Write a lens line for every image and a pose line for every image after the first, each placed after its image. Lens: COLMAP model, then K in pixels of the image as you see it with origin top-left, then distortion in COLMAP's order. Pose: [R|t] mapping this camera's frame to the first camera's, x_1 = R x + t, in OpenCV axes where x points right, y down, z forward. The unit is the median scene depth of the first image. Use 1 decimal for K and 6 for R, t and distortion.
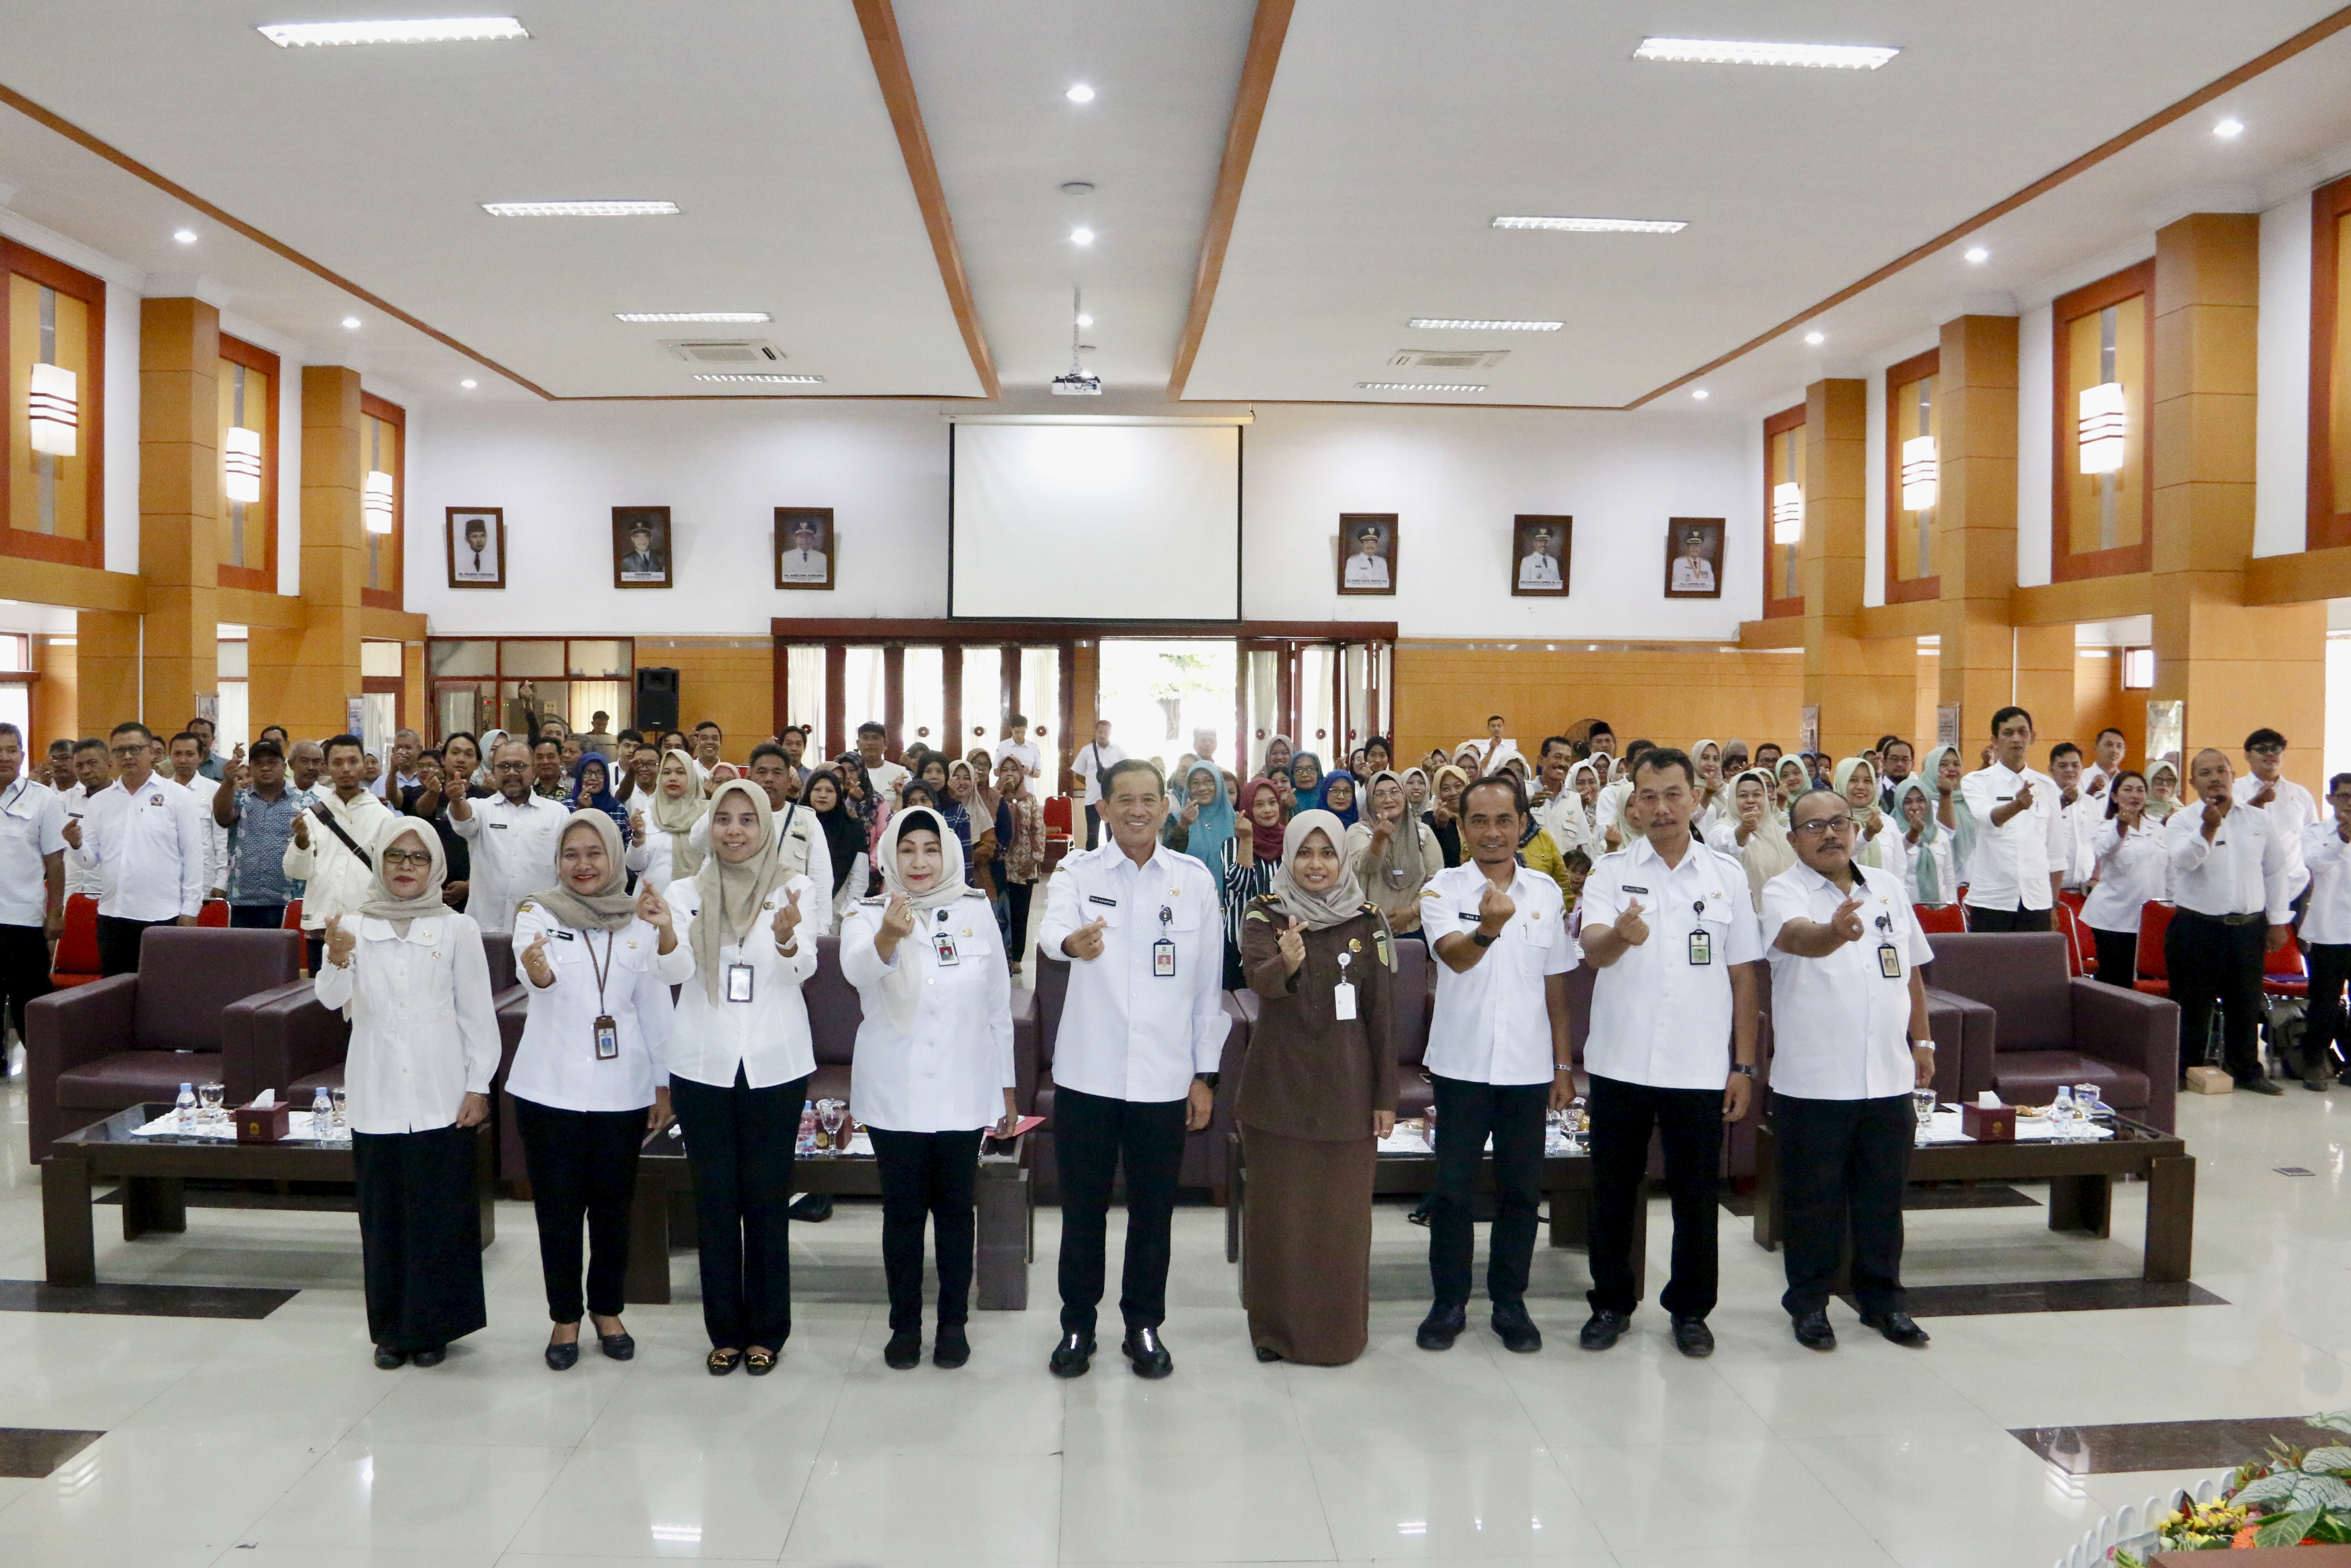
lens RADIAL K [[2013.5, 0, 1166.8], [0, 2013.5, 795.5], [0, 0, 1]] dist [-0.146881, 0.066350]
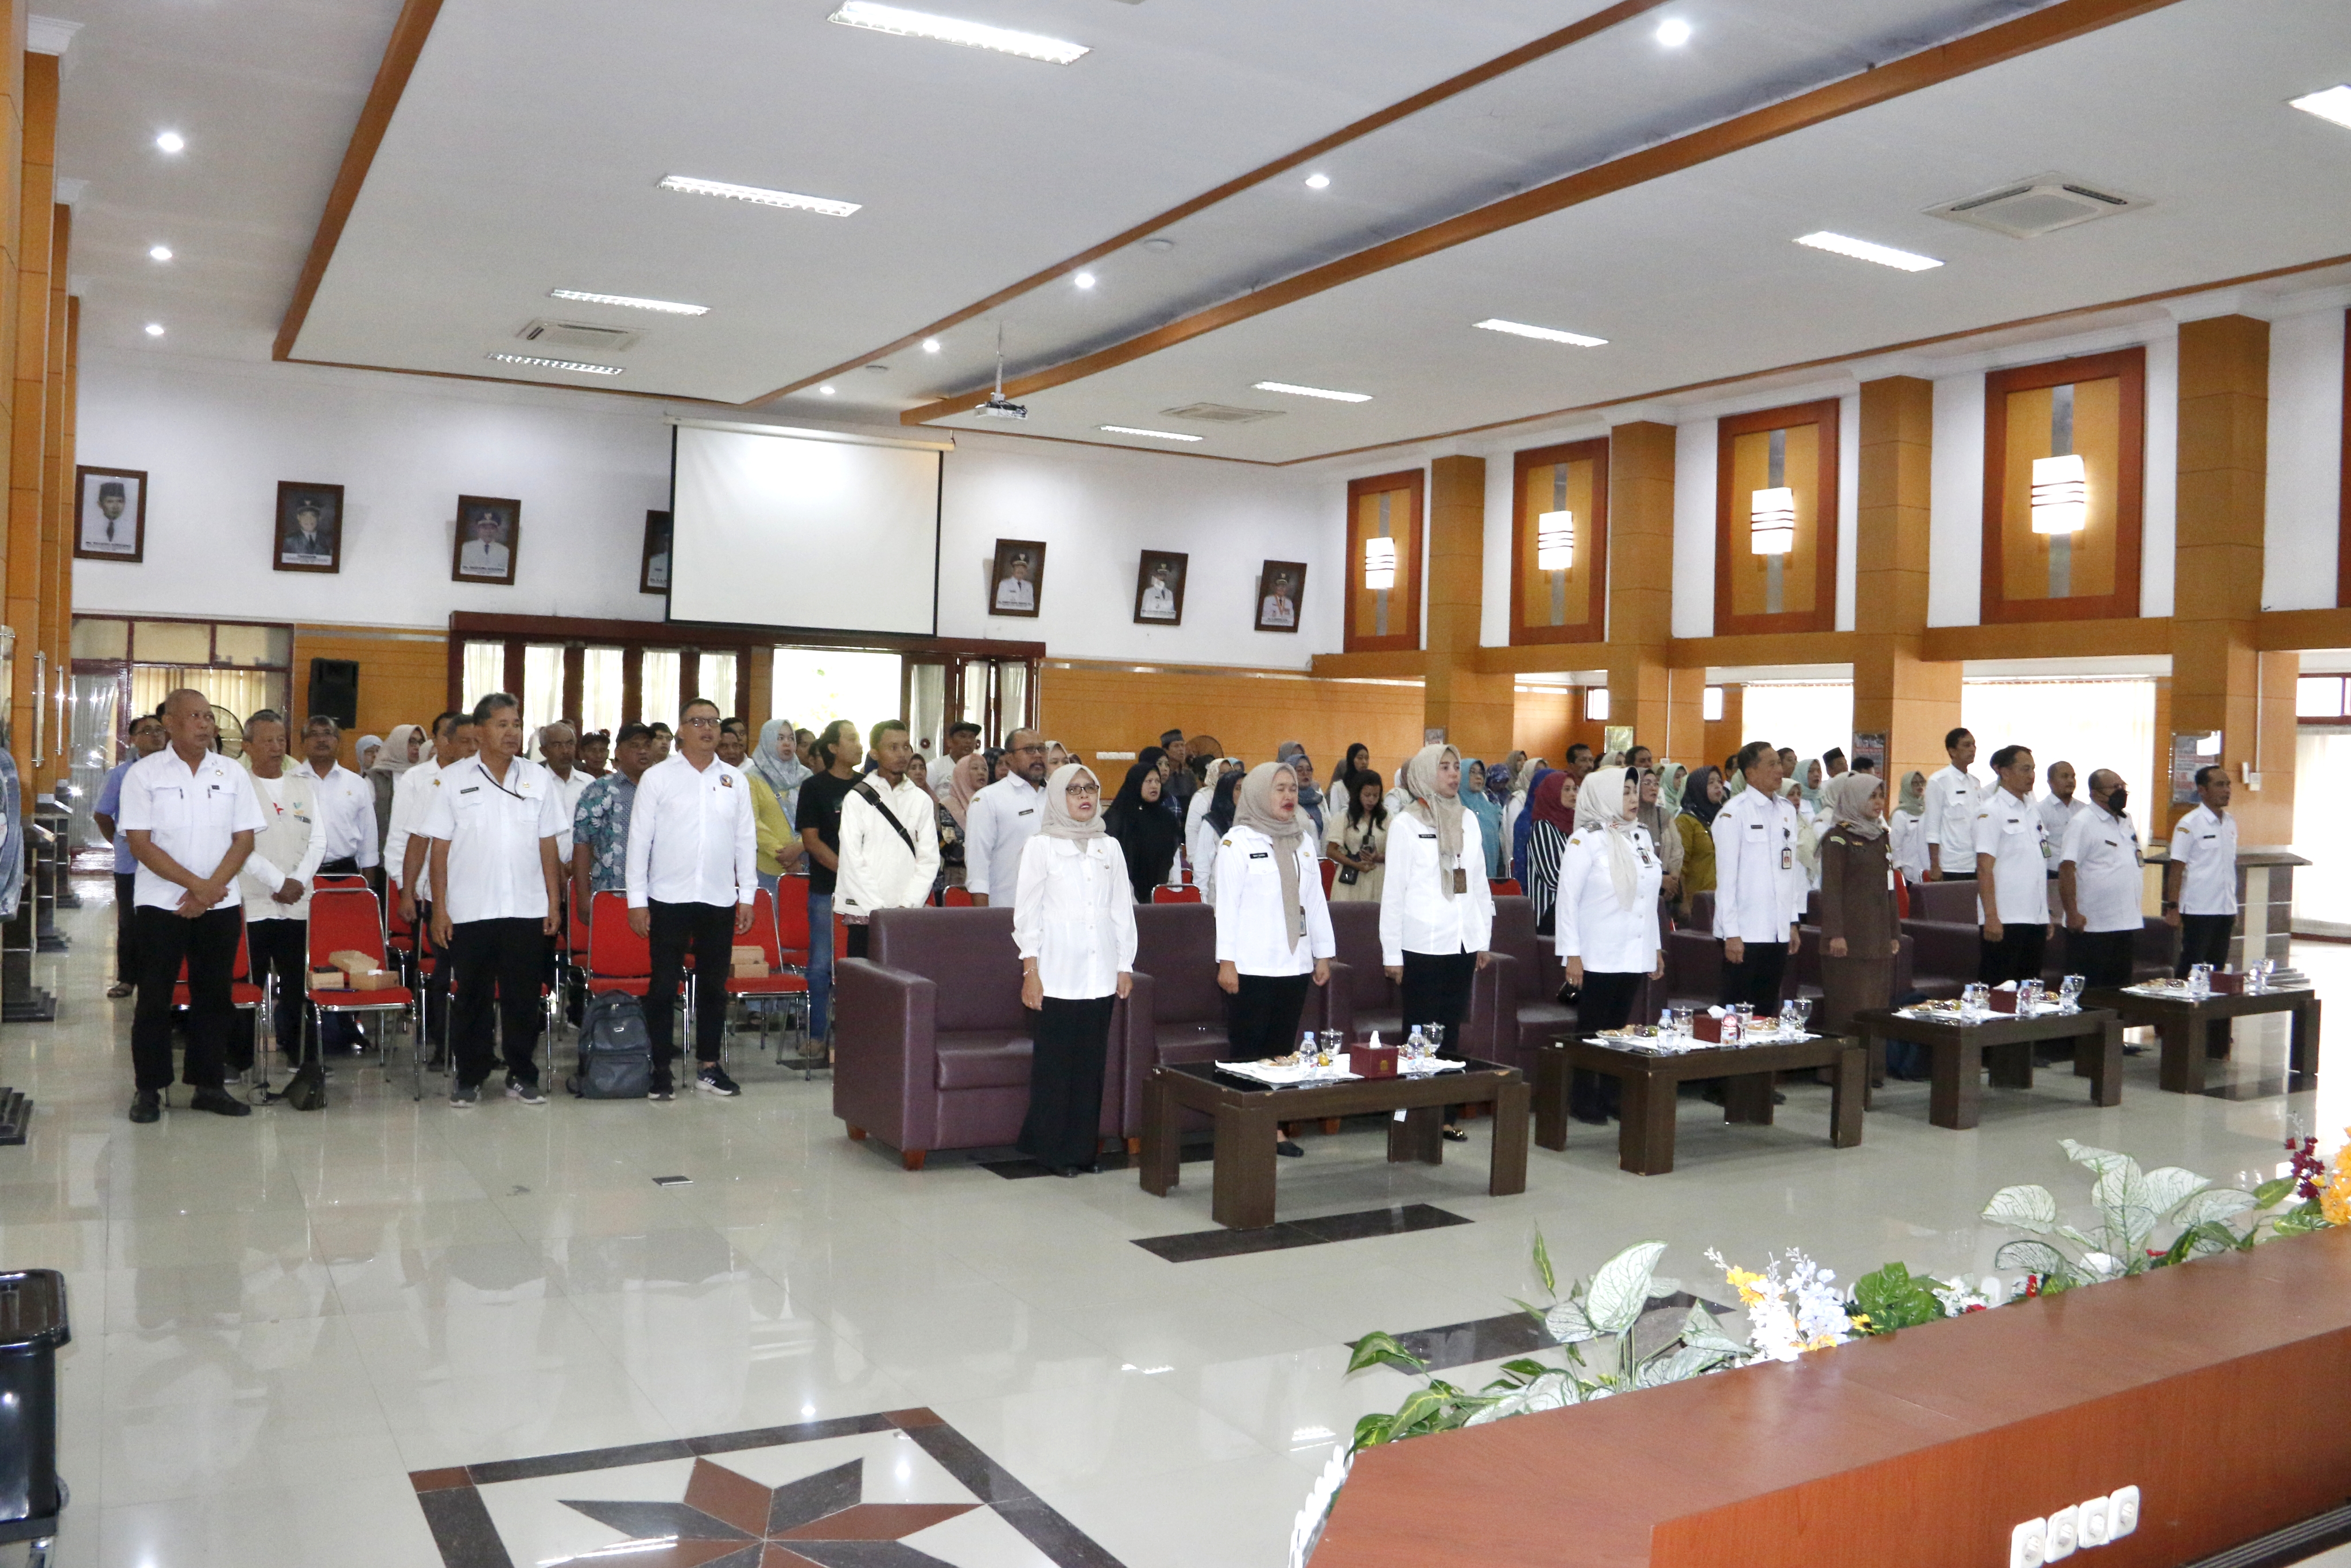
lens RADIAL K [[2013.5, 0, 1172.4], [0, 2013.5, 791.8], [0, 0, 1]] dist [-0.146881, 0.066350]
pose [[0.875778, 0.008511, 0.482639, -0.348072], [-0.002009, 0.999900, -0.013986, 0.009308], [-0.482710, 0.011279, 0.875708, 0.016408]]
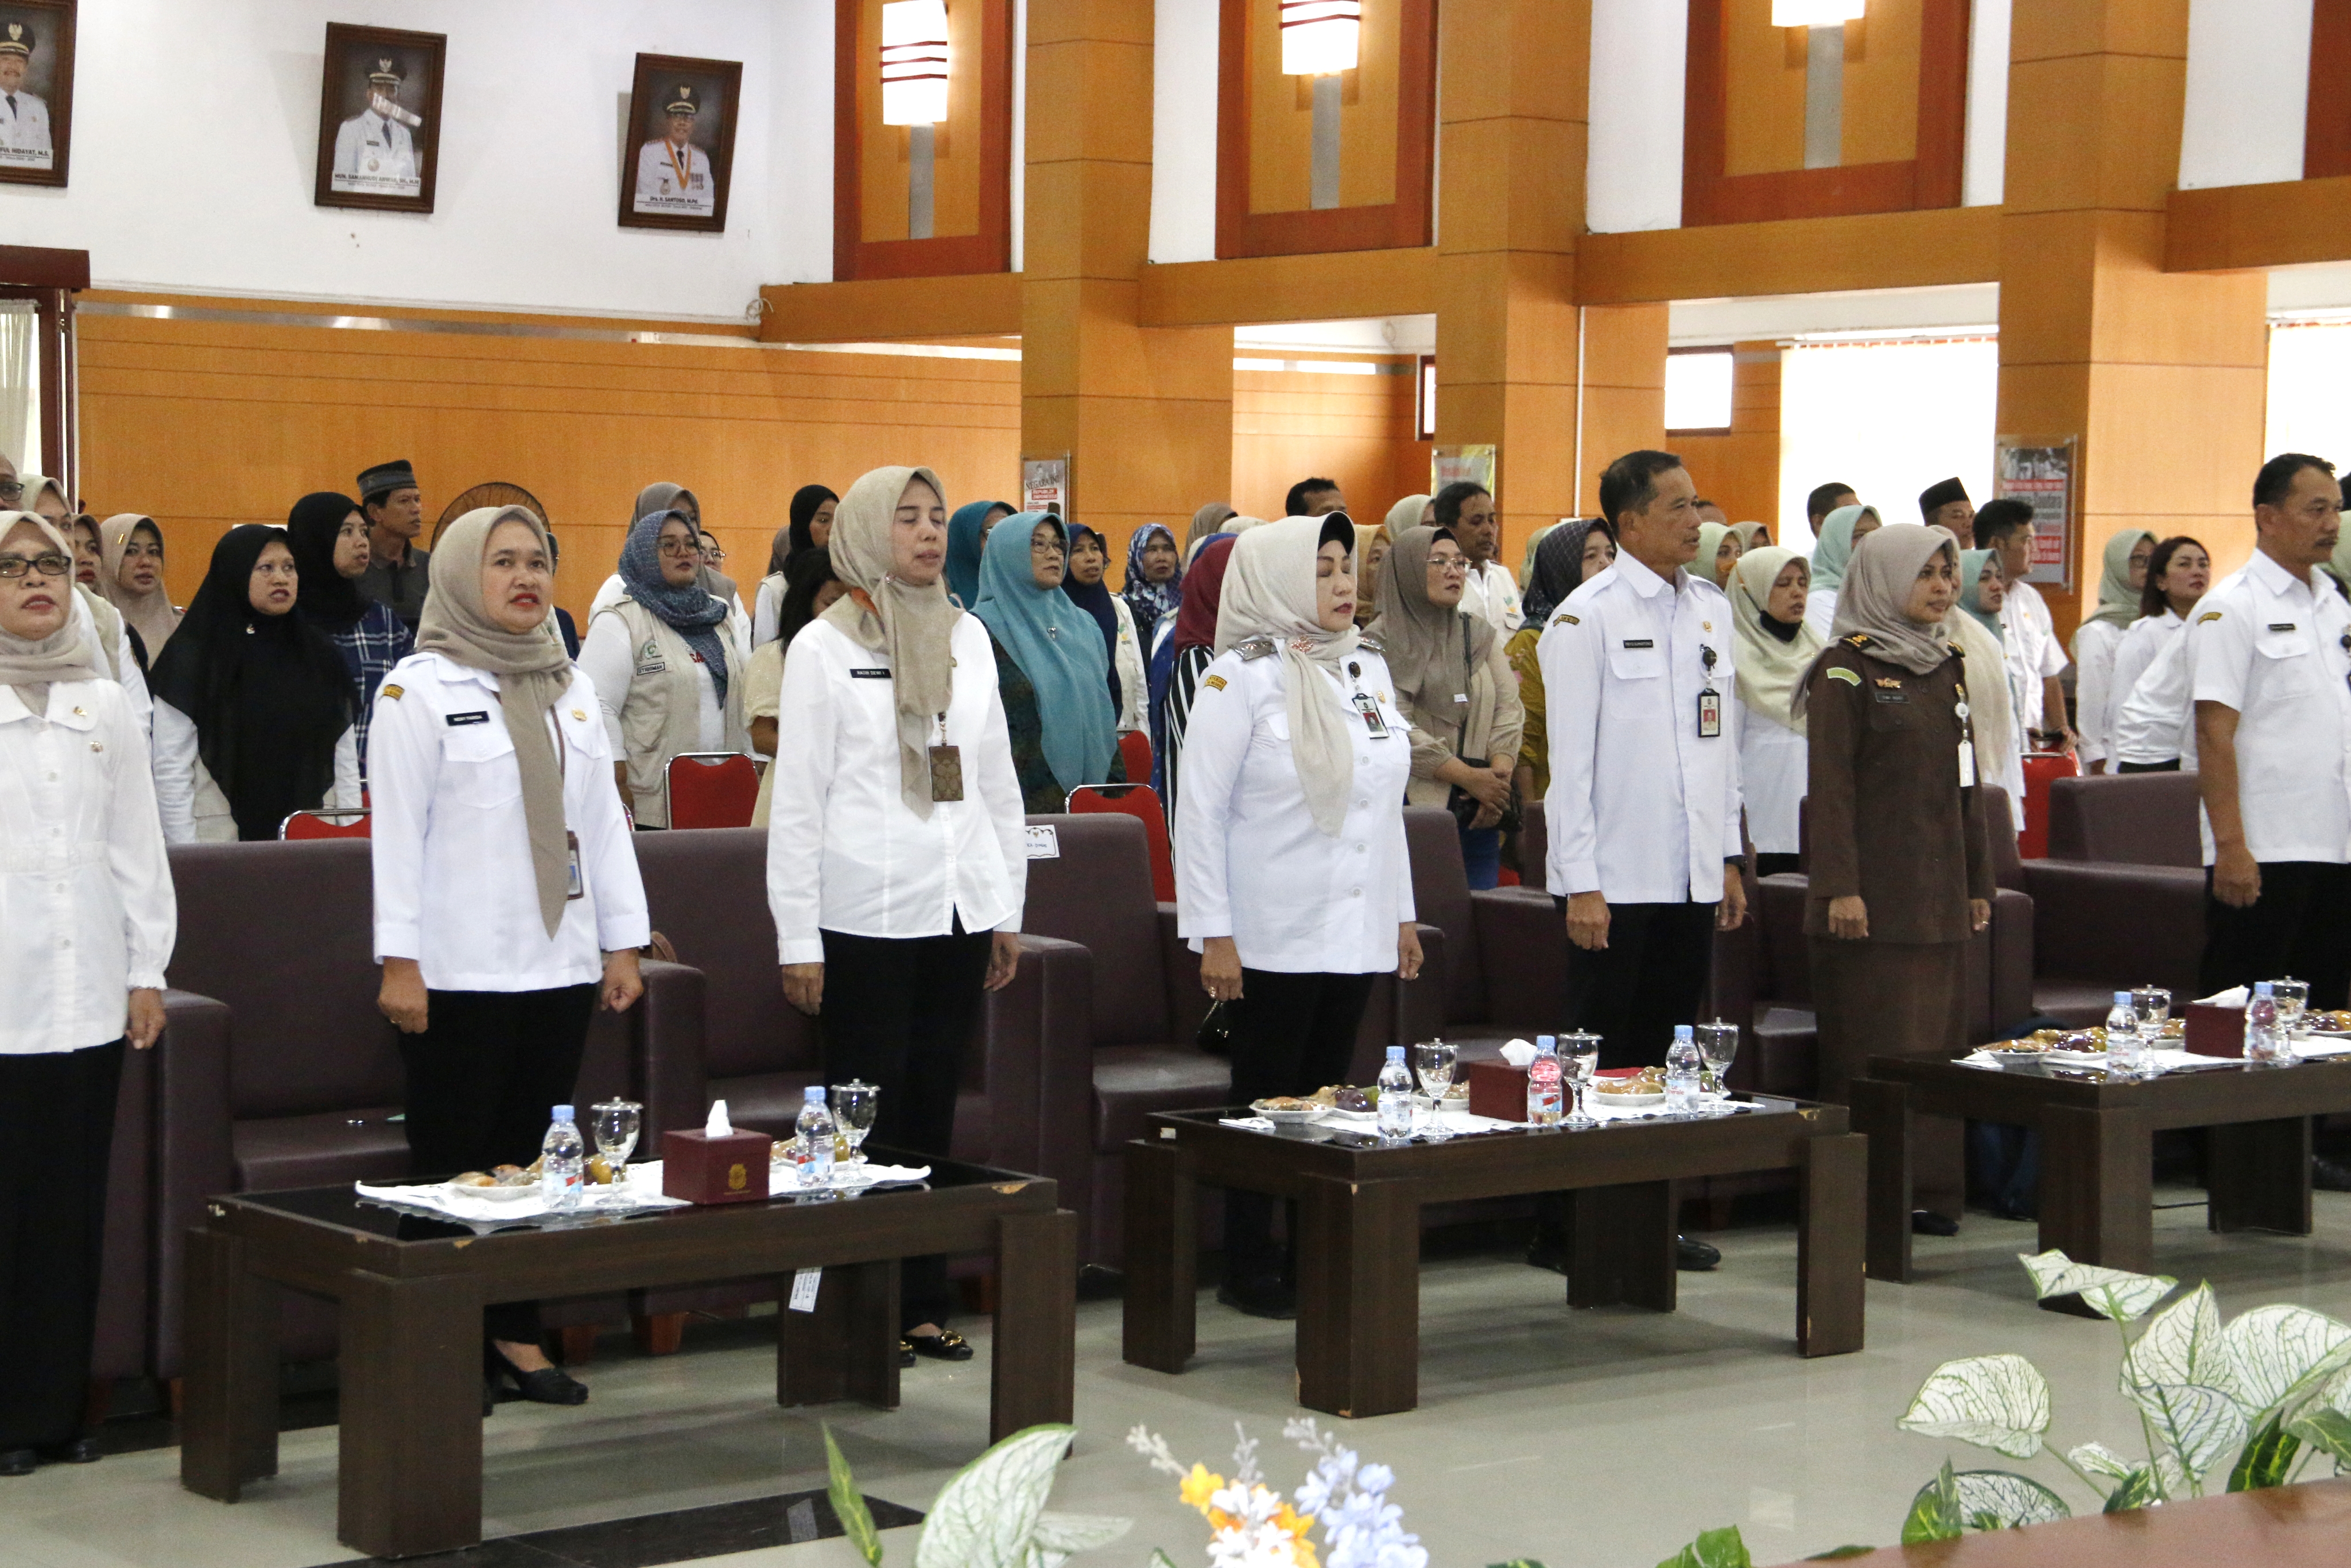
lens RADIAL K [[4887.7, 0, 1152.3], [0, 4887.7, 800.4], [0, 0, 1]] dist [0.406435, 0.000000]
pose [[0.807040, -0.024894, 0.589972, -0.345797], [0.016117, 0.999667, 0.020133, 0.015657], [-0.590277, -0.006739, 0.807173, -0.023242]]
